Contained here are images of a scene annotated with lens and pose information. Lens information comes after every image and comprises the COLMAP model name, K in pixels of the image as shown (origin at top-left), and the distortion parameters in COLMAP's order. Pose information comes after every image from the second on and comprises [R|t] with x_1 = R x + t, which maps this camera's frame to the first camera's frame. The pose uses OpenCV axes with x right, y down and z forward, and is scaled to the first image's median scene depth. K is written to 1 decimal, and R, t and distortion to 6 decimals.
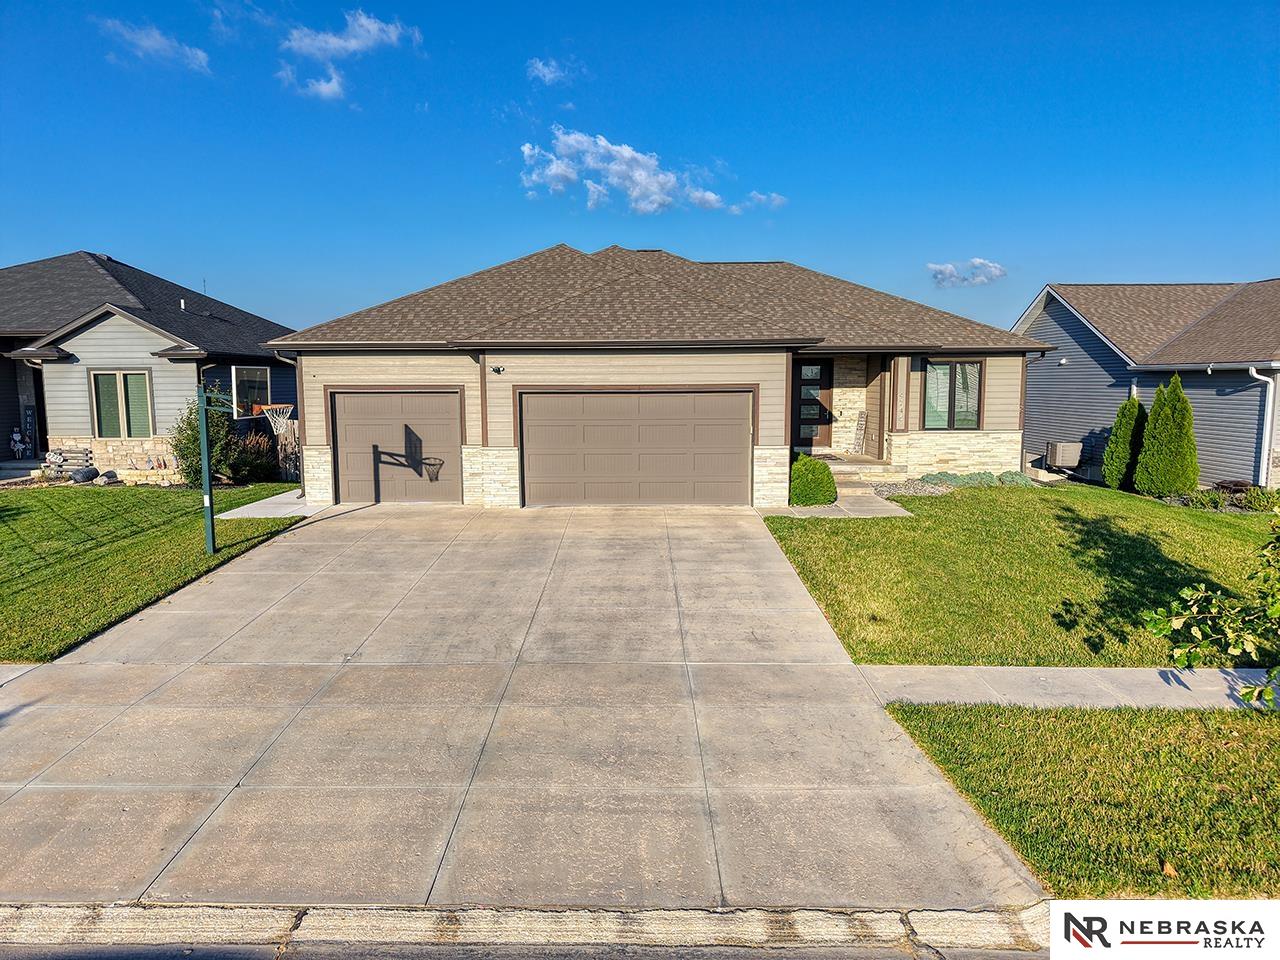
lens RADIAL K [[866.7, 0, 626.3], [0, 866.7, 475.0], [0, 0, 1]] dist [0.011011, -0.000136]
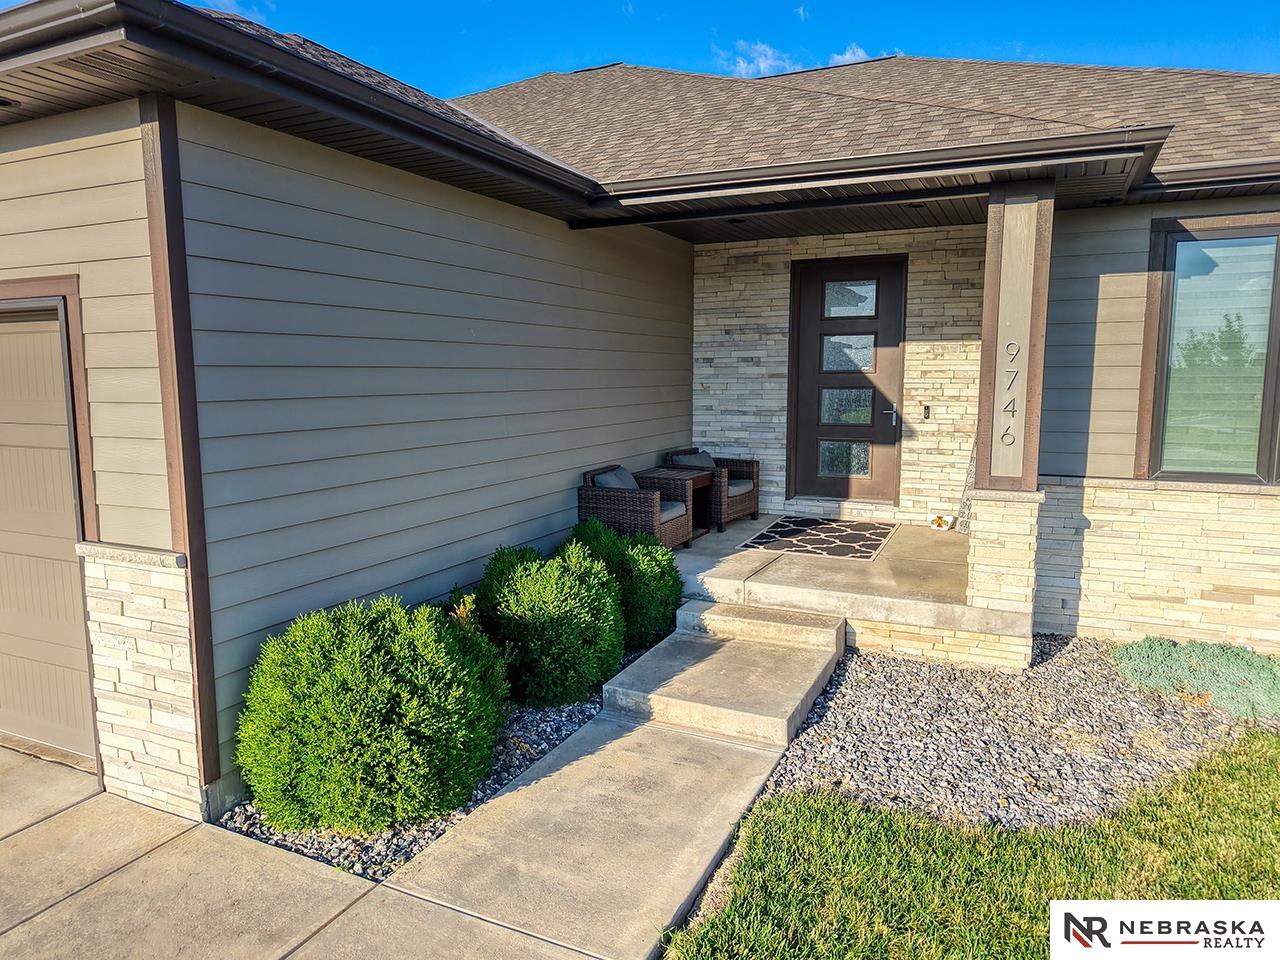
lens RADIAL K [[856.4, 0, 640.0], [0, 856.4, 480.0], [0, 0, 1]] dist [0.048280, -0.059508]
pose [[0.912158, 0.052817, -0.406422, 0.382722], [-0.044915, 0.998571, 0.028967, -0.065388], [0.407371, -0.008168, 0.913226, 0.846623]]
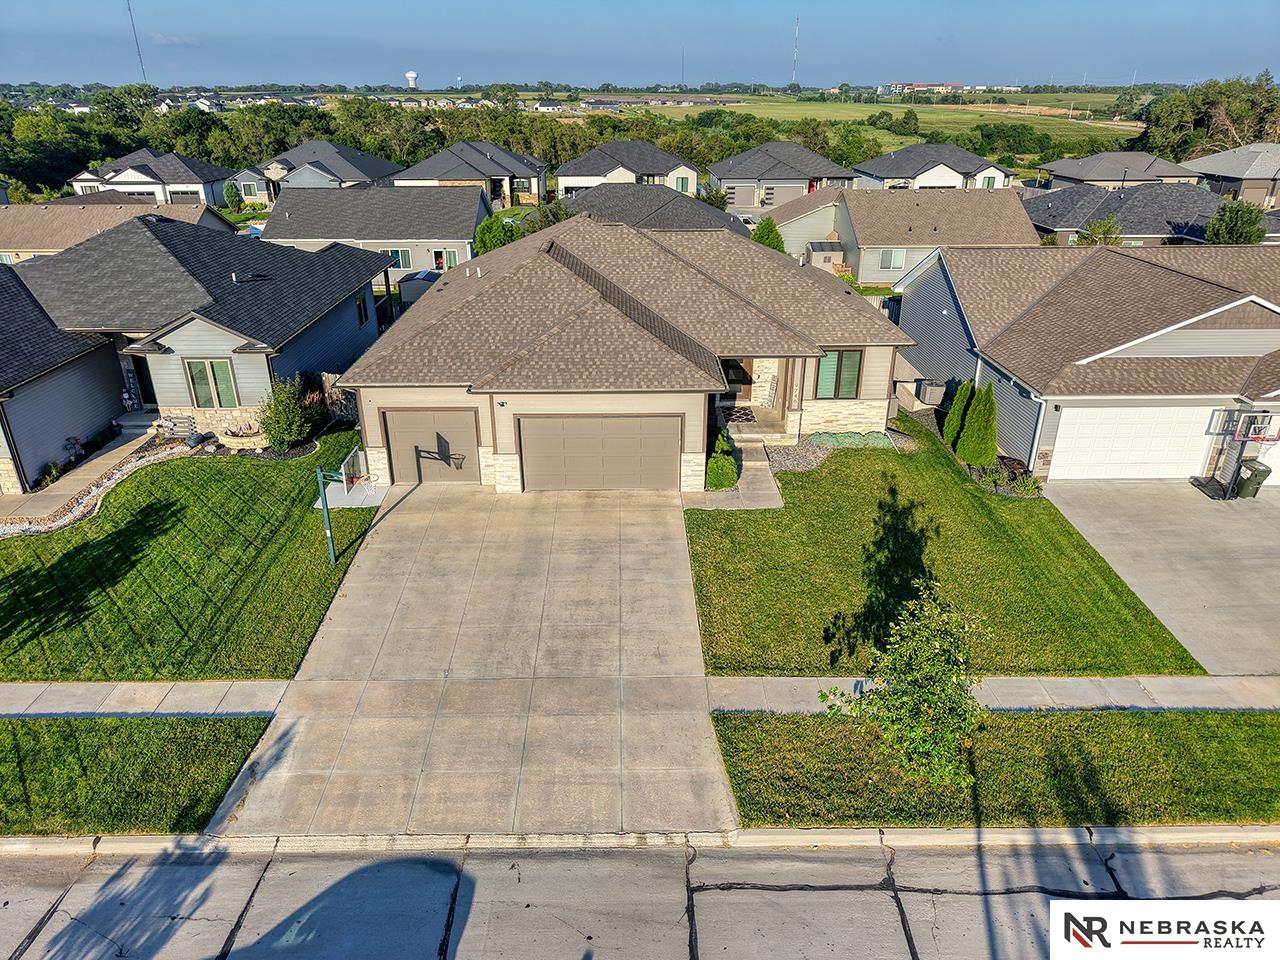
lens RADIAL K [[869.6, 0, 621.9], [0, 869.6, 478.1], [0, 0, 1]] dist [0.021519, -0.001266]
pose [[0.999841, -0.009747, 0.014963, 0.025682], [0.004742, 0.952724, 0.303801, -0.438103], [-0.017217, -0.303681, 0.952618, -0.400783]]
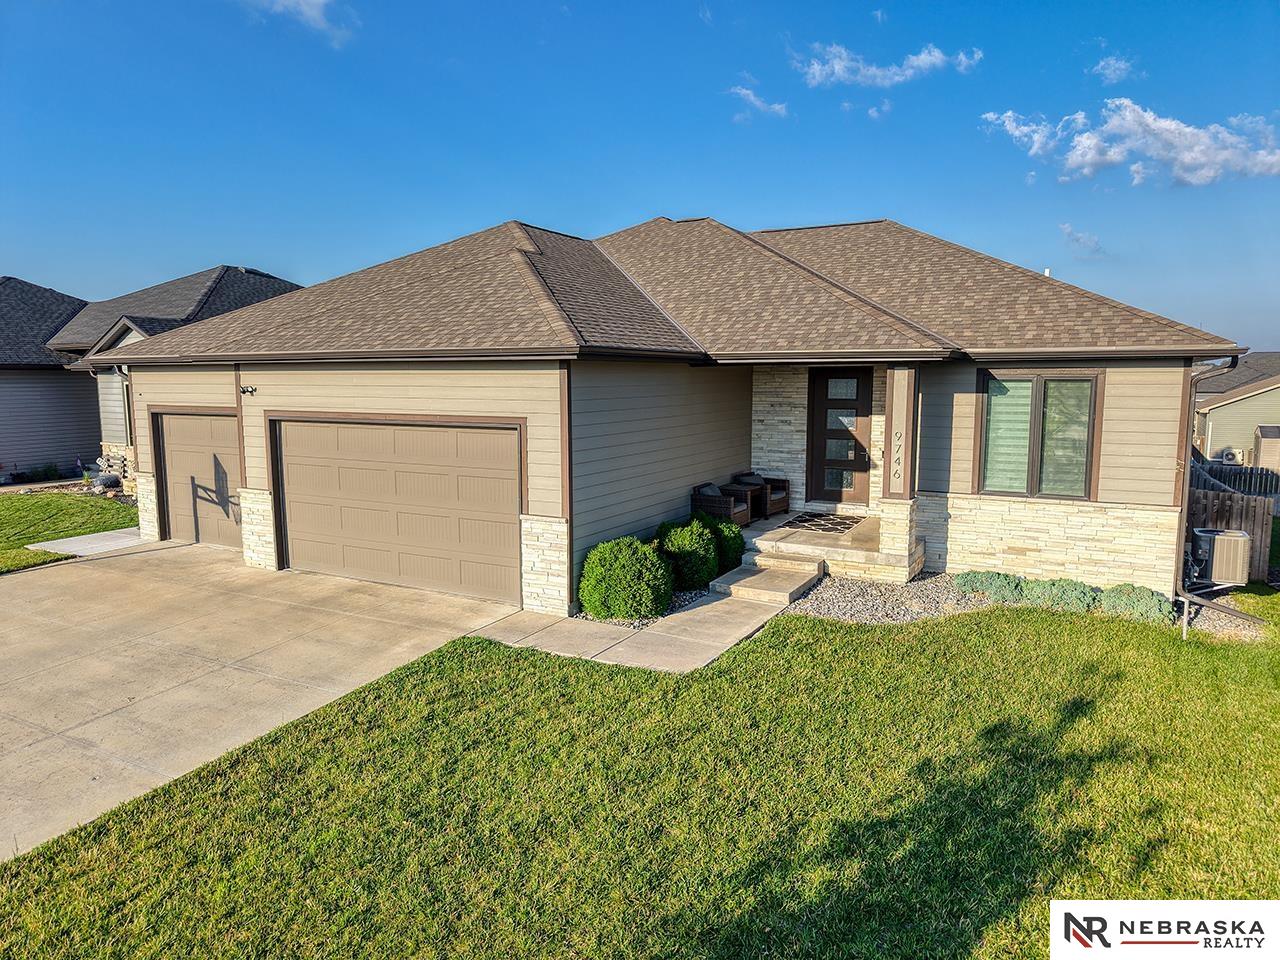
lens RADIAL K [[856.4, 0, 640.0], [0, 856.4, 480.0], [0, 0, 1]] dist [0.048280, -0.059508]
pose [[0.880727, 0.060708, -0.469718, 0.519557], [-0.053107, 0.998155, 0.029429, -0.082932], [0.470638, -0.000973, 0.882326, 0.486169]]
